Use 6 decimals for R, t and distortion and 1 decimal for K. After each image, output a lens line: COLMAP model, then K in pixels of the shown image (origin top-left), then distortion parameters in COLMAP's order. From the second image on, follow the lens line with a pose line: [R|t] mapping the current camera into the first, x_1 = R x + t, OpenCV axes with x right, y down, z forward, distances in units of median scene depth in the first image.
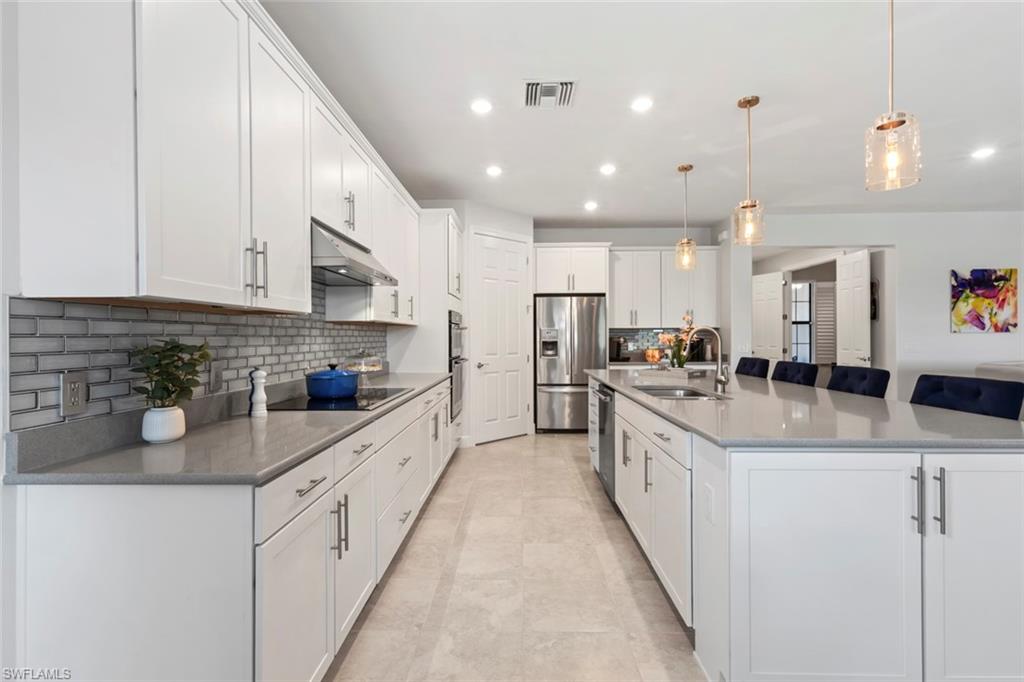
lens RADIAL K [[479.1, 0, 511.2], [0, 479.1, 338.6], [0, 0, 1]] dist [0.004612, 0.000409]
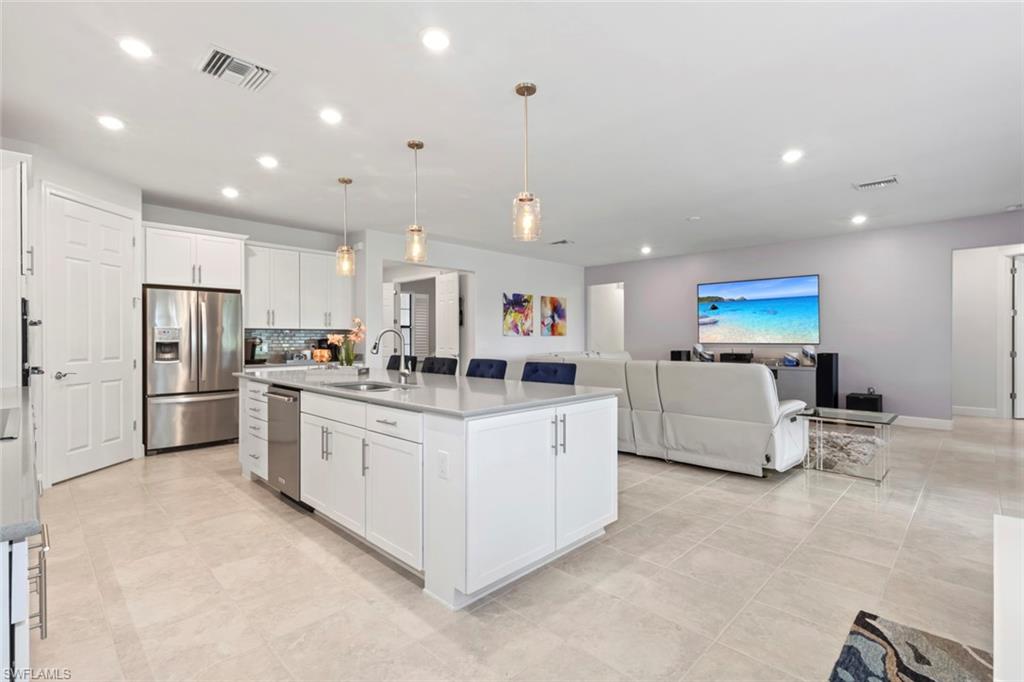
lens RADIAL K [[472.6, 0, 512.0], [0, 472.6, 341.0], [0, 0, 1]] dist [0.008577, 0.000286]
pose [[0.685773, -0.000174, 0.727815, -0.112026], [-0.000266, 1.000000, 0.000490, 0.002578], [-0.727815, -0.000530, 0.685773, -0.002242]]
